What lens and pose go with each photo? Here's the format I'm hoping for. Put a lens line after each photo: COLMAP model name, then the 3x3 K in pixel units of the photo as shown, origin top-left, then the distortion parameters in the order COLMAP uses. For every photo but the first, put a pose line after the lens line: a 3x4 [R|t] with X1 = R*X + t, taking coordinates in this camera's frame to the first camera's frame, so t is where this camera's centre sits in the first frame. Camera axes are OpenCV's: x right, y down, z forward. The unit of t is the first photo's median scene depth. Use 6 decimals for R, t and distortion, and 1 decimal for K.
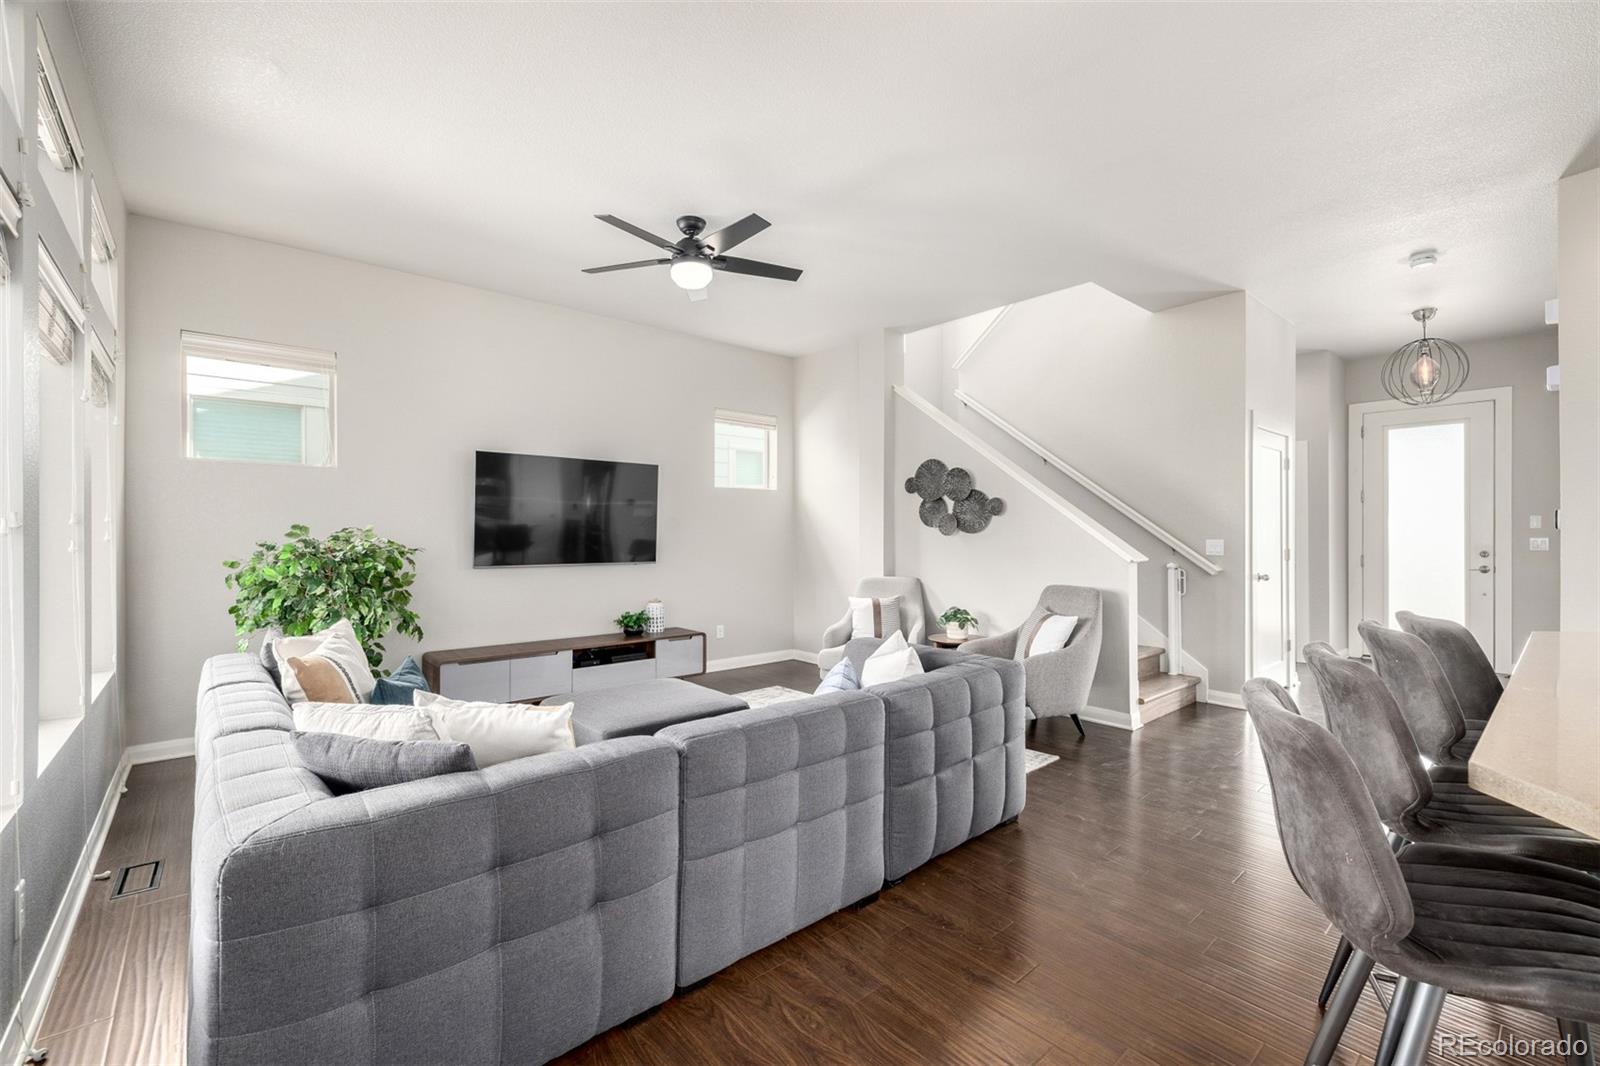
lens RADIAL K [[675.9, 0, 794.0], [0, 675.9, 533.3], [0, 0, 1]] dist [0.001125, 0.000253]
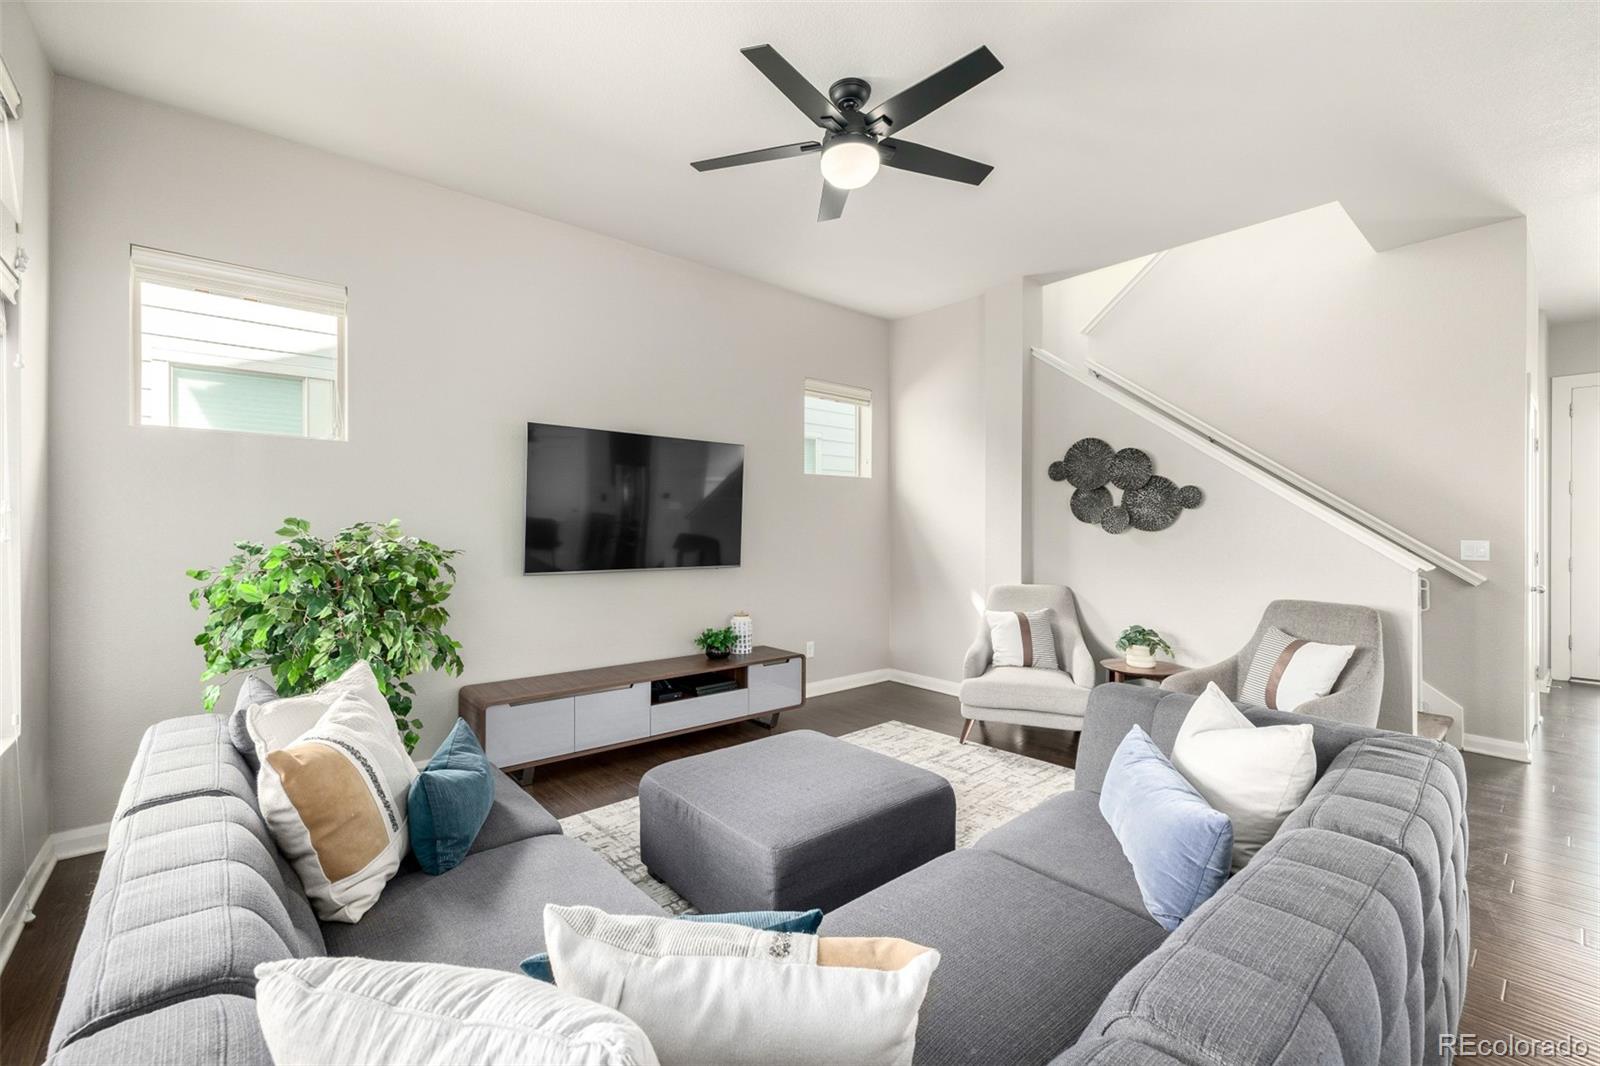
lens RADIAL K [[673.5, 0, 792.5], [0, 673.5, 528.7], [0, 0, 1]] dist [0.001007, 0.000261]
pose [[0.999985, 0.002514, -0.004782, -0.157588], [-0.002509, 0.999996, 0.001009, -0.002726], [0.004784, -0.000997, 0.999988, 0.224742]]
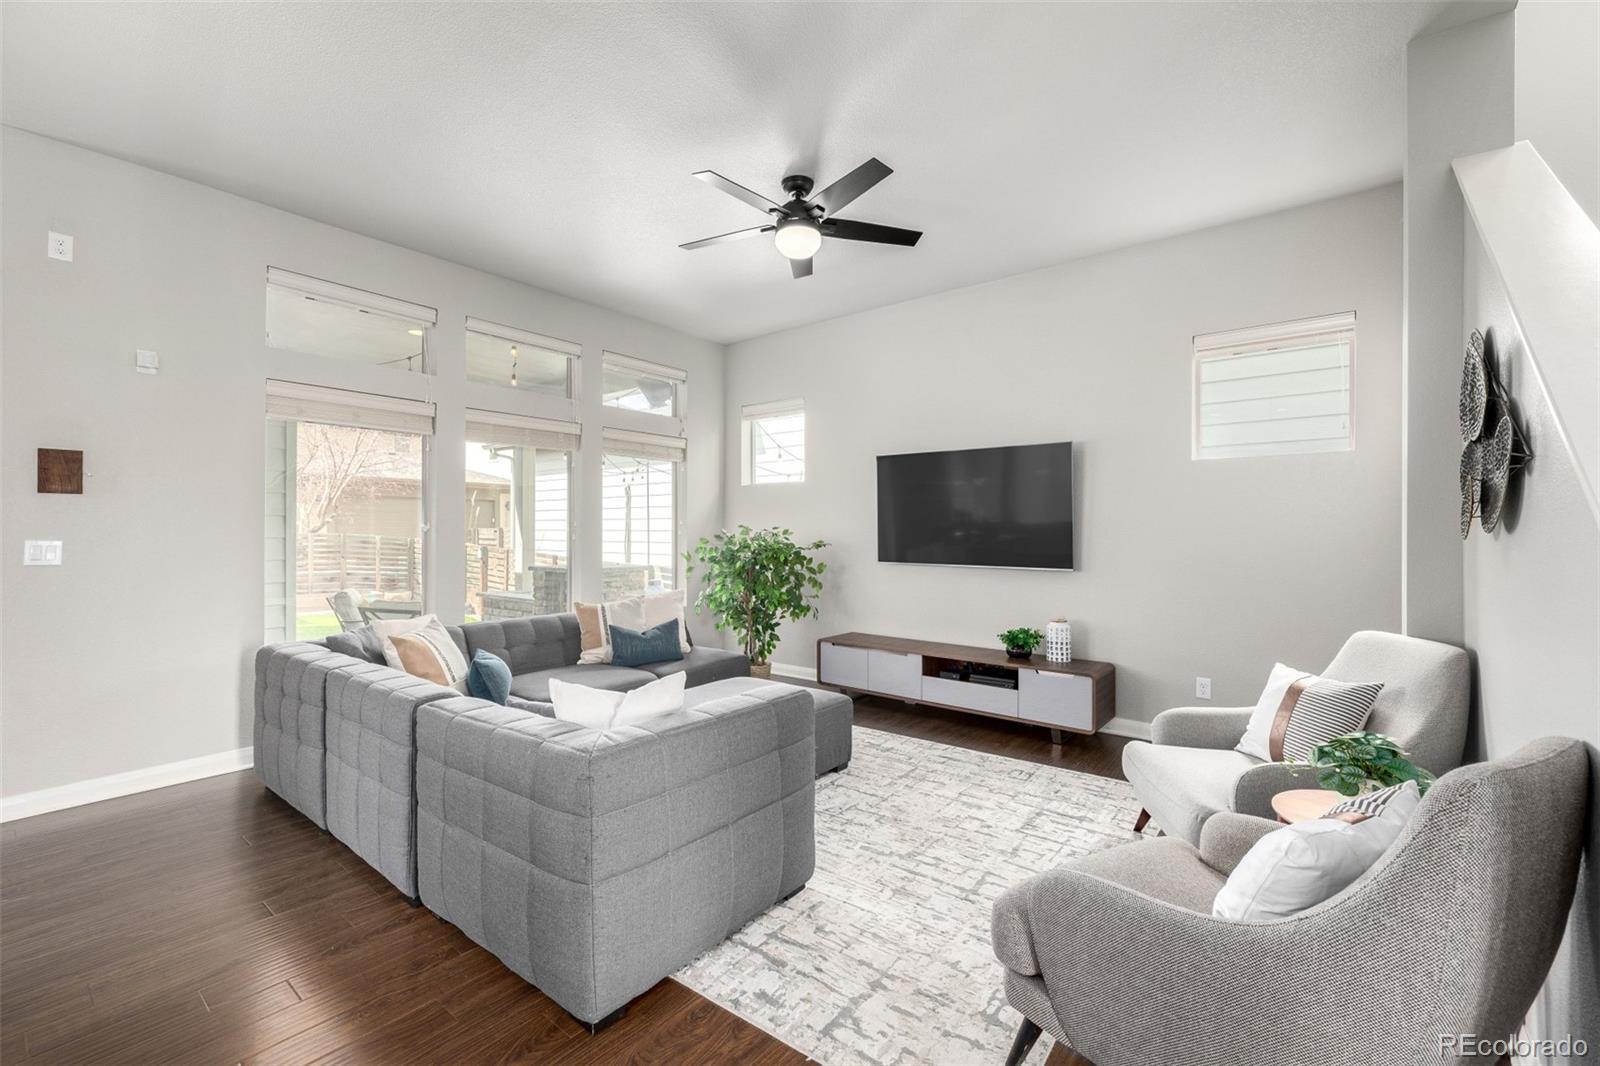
lens RADIAL K [[676.7, 0, 791.9], [0, 676.7, 527.7], [0, 0, 1]] dist [0.003391, -0.000152]
pose [[0.180432, -0.003325, -0.983582, 0.551706], [-0.001672, 0.999992, -0.003687, -0.001558], [0.983586, 0.002310, 0.180425, 0.631082]]
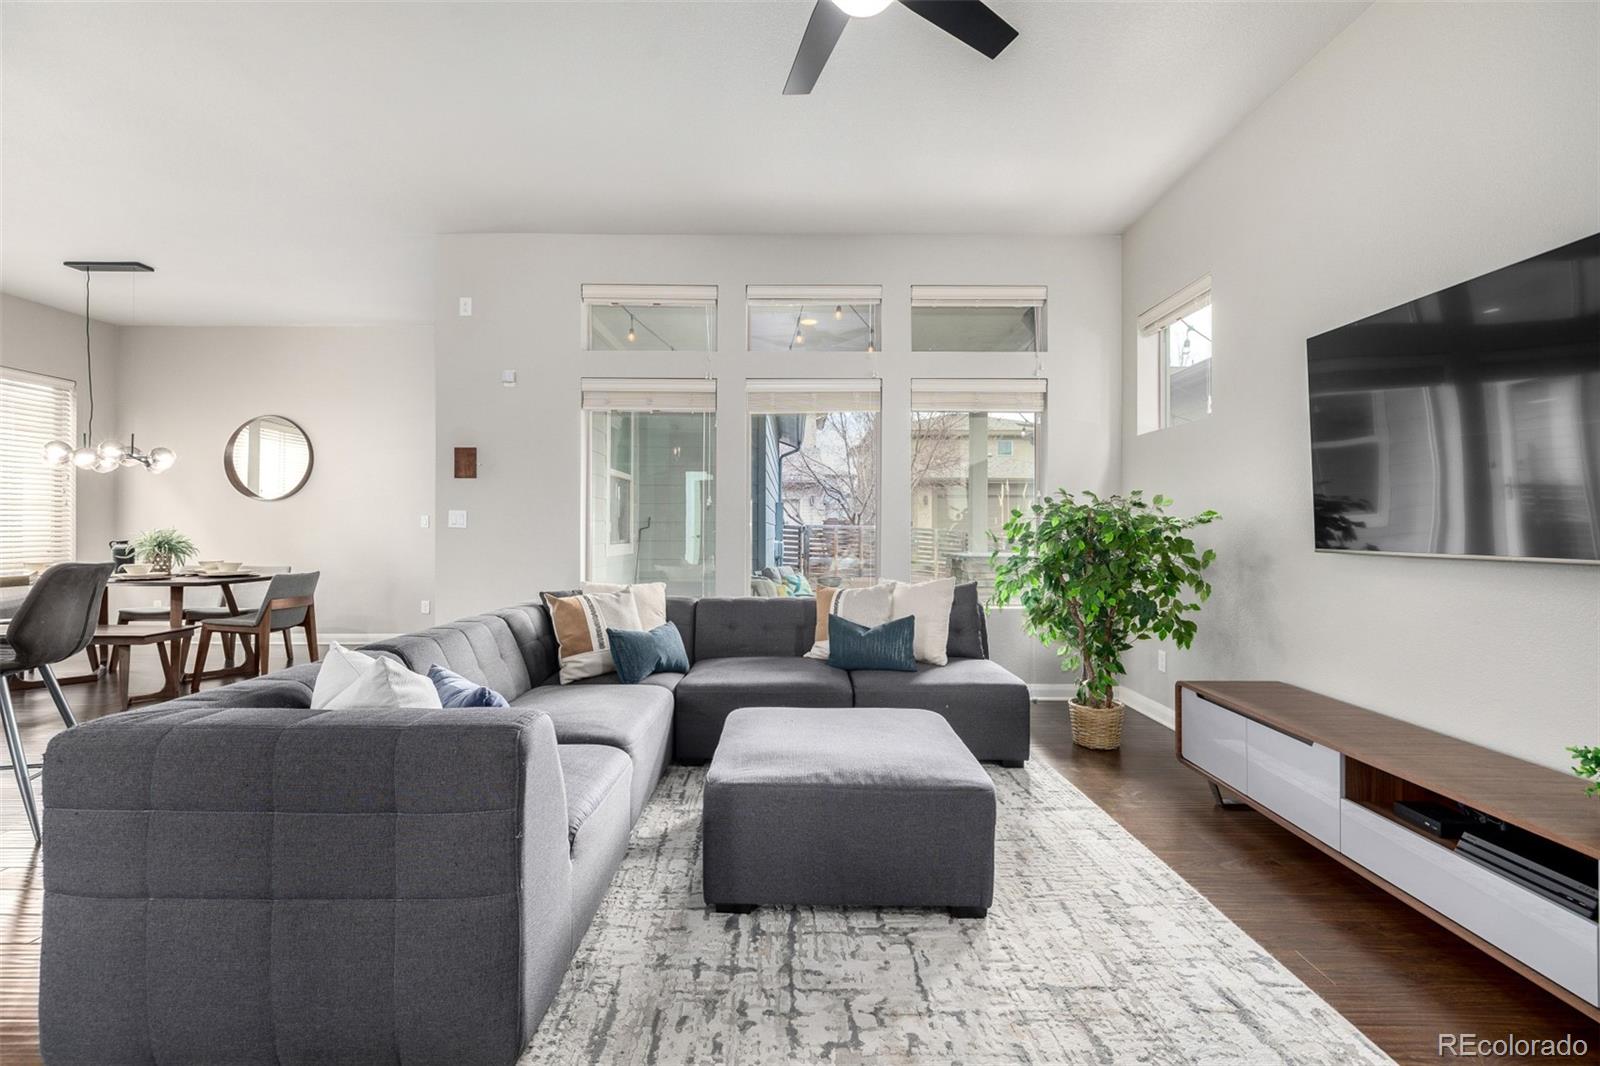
lens RADIAL K [[673.5, 0, 792.5], [0, 673.5, 528.7], [0, 0, 1]] dist [0.001007, 0.000261]
pose [[-0.655951, -0.002242, -0.754800, 0.210321], [-0.001926, 0.999997, -0.001297, 0.032464], [0.754801, 0.000603, -0.655953, 0.987223]]
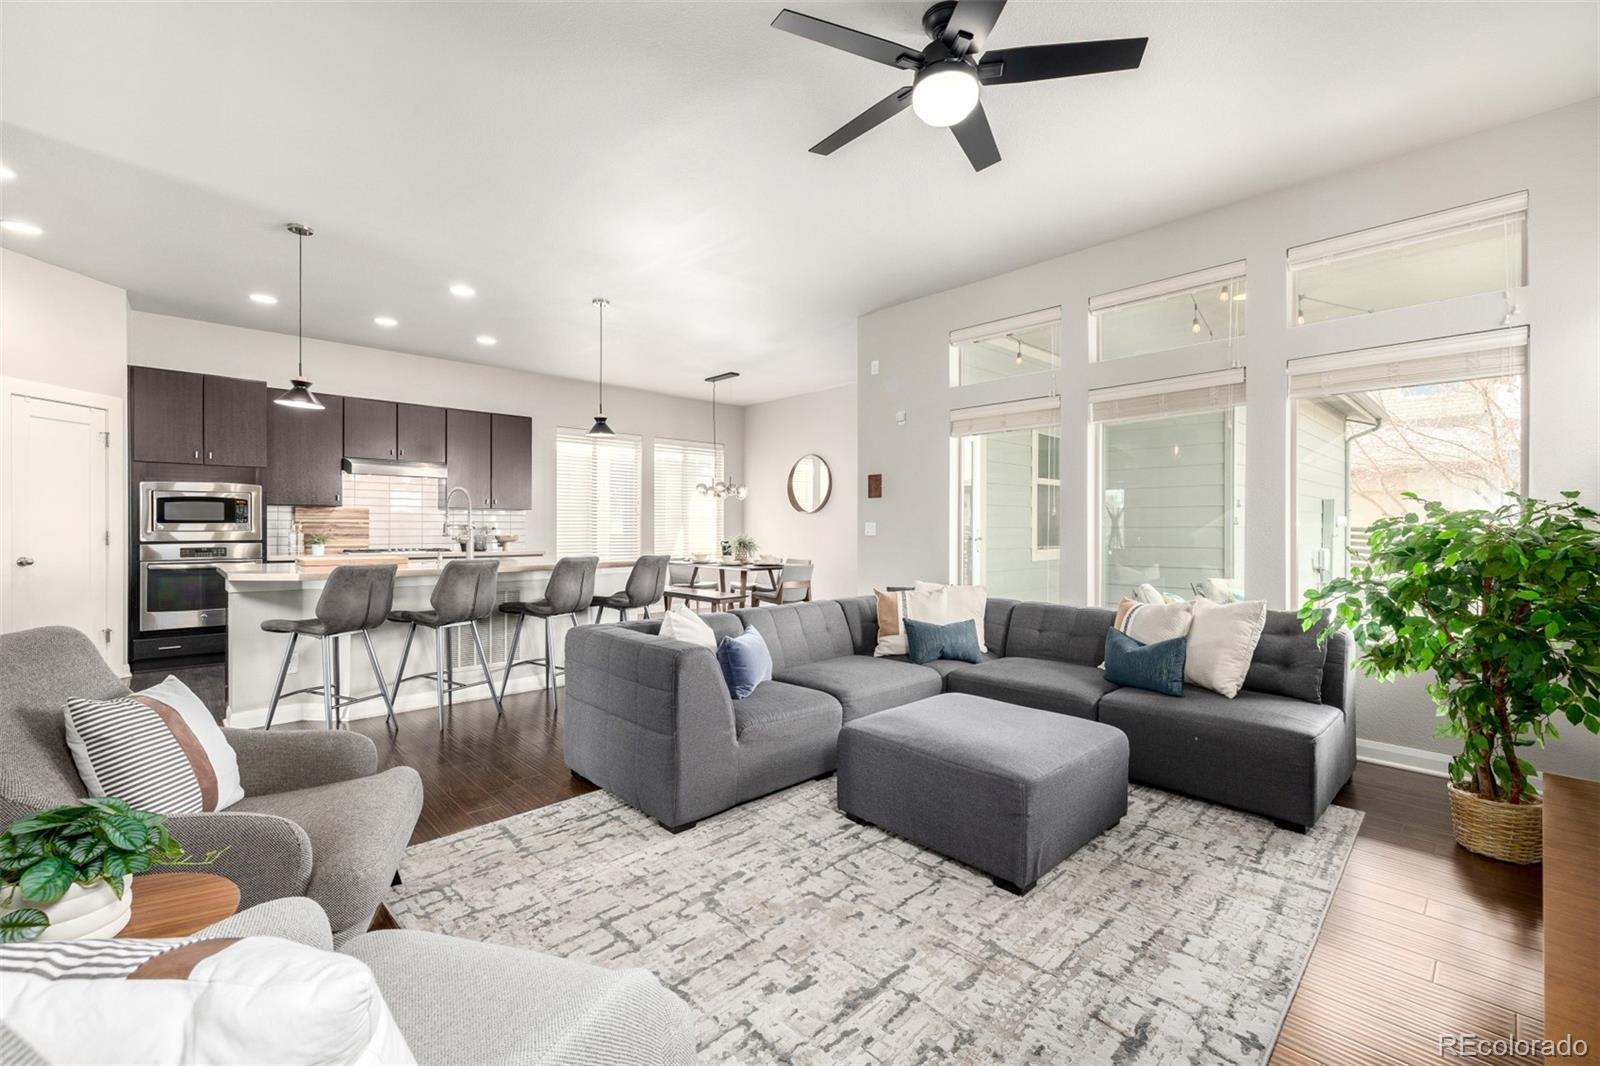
lens RADIAL K [[676.7, 0, 791.9], [0, 676.7, 527.7], [0, 0, 1]] dist [0.003391, -0.000152]
pose [[-0.999308, -0.001613, -0.037156, 0.012851], [-0.001614, 0.999999, -0.000009, 0.017778], [0.037156, 0.000051, -0.999309, 1.243913]]
